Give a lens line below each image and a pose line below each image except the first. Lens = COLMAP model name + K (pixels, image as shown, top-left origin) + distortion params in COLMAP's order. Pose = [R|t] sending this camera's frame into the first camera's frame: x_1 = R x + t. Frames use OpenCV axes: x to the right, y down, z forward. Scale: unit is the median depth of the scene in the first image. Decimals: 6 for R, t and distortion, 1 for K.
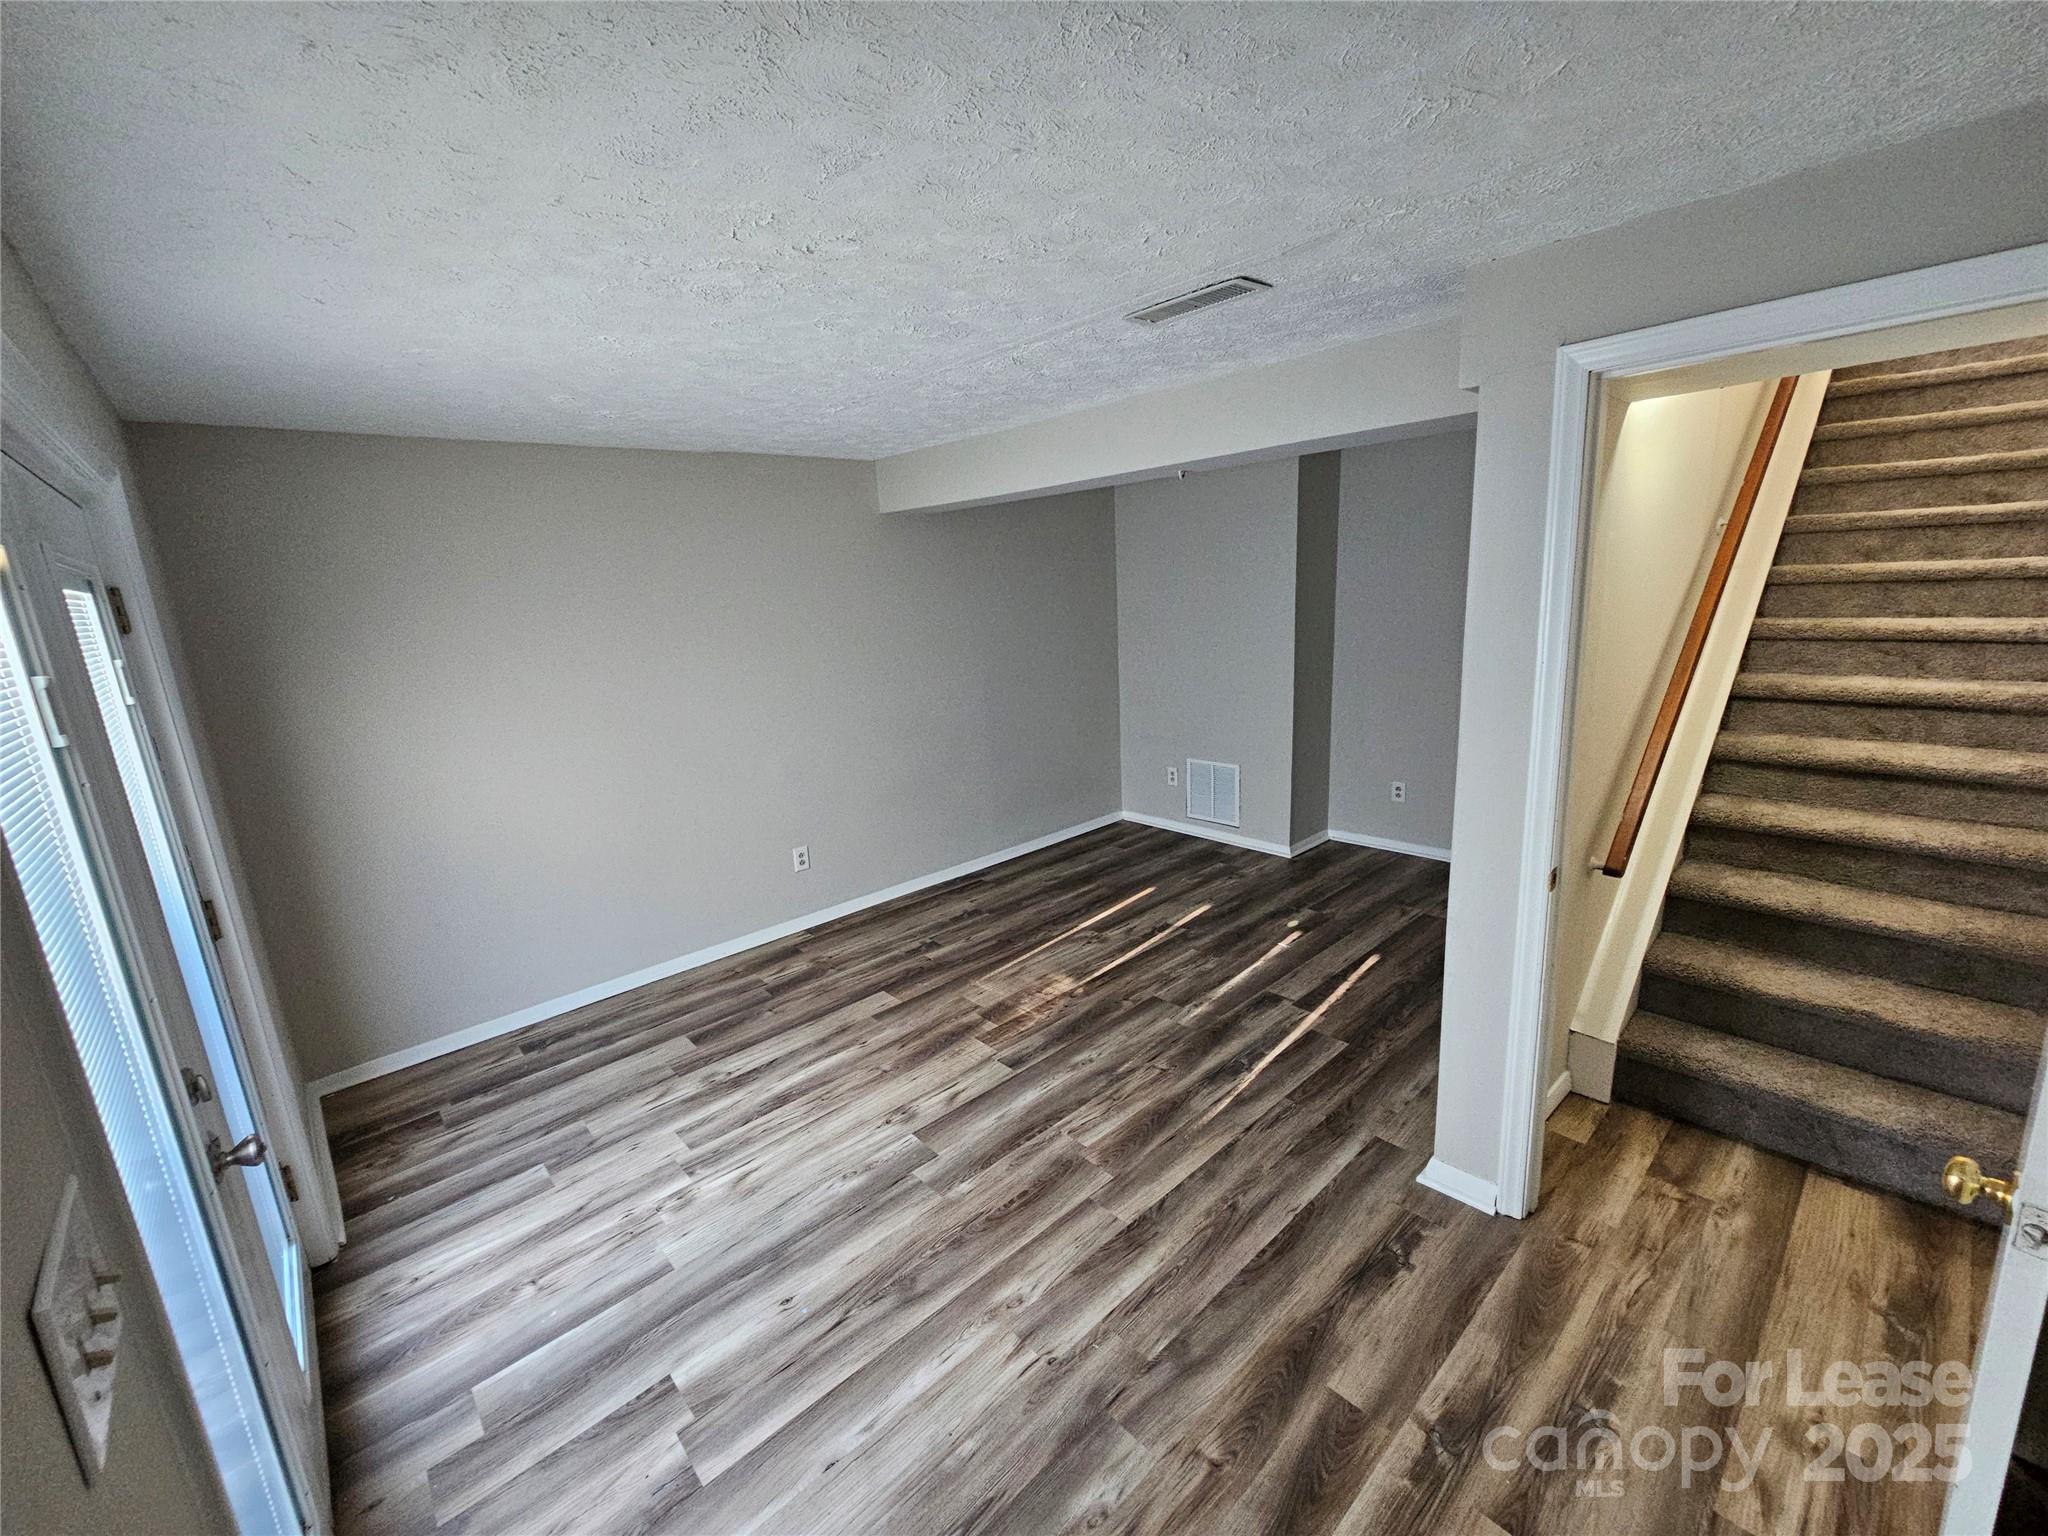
lens RADIAL K [[838.4, 0, 1013.2], [0, 838.4, 768.6], [0, 0, 1]] dist [-0.001335, 0.001579]
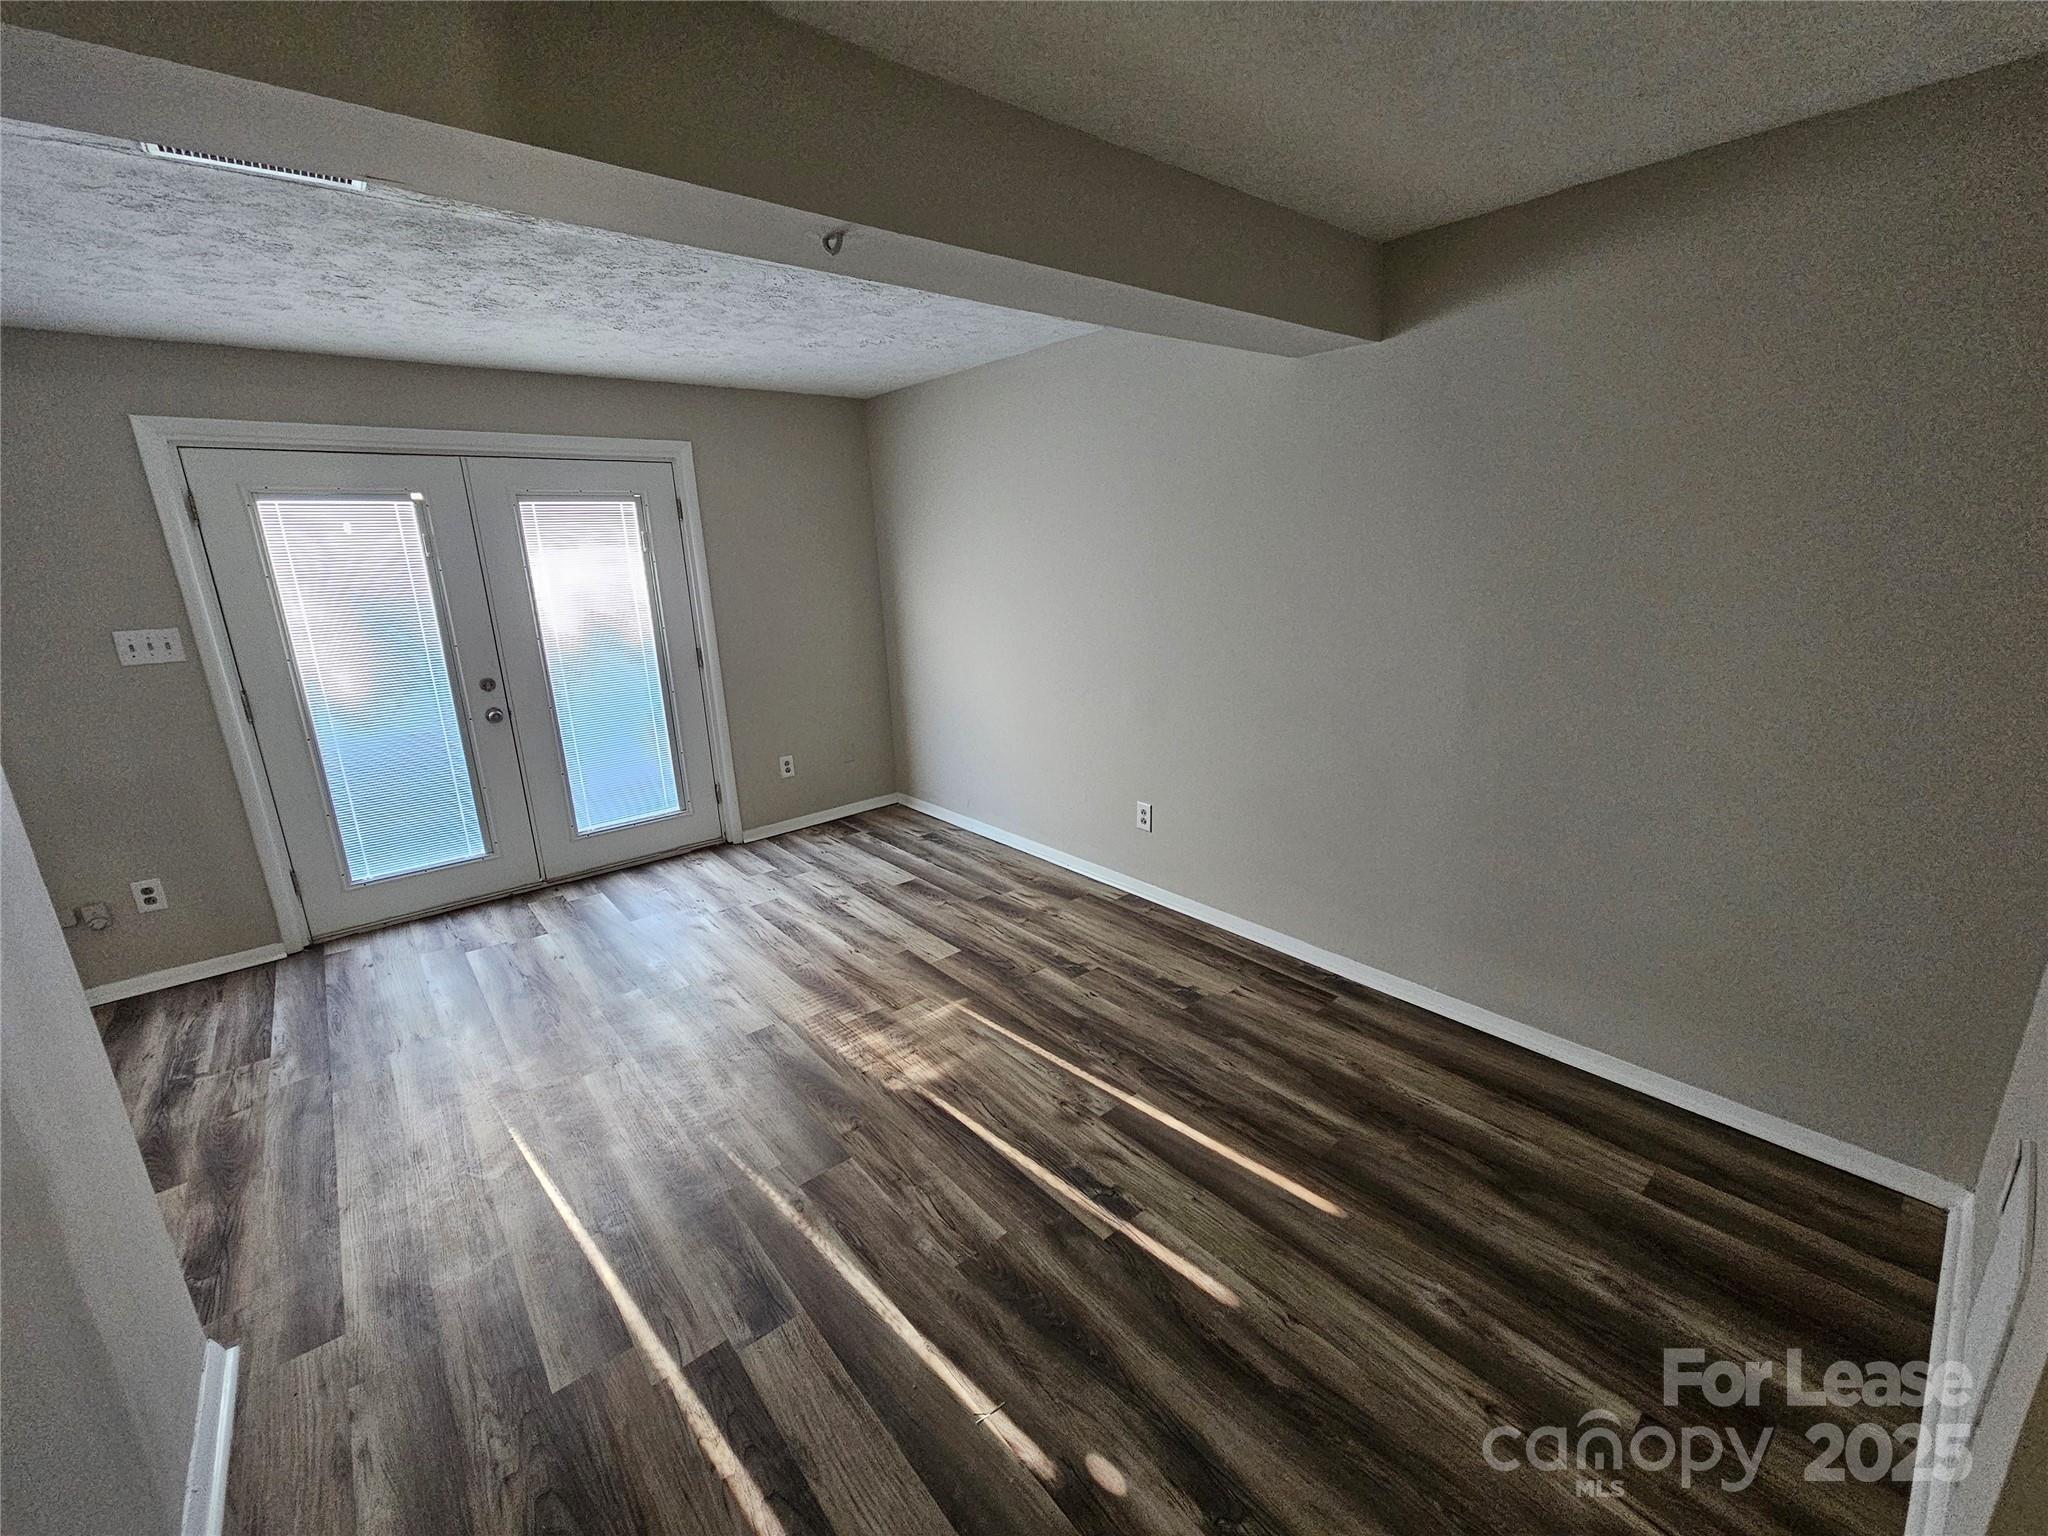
lens RADIAL K [[838.4, 0, 1013.7], [0, 838.4, 769.4], [0, 0, 1]] dist [-0.001335, 0.001579]
pose [[-0.036972, 0.314595, -0.948506, 0.665760], [-0.183025, 0.930968, 0.315913, -0.221486], [0.982413, 0.185280, 0.023159, 1.043710]]
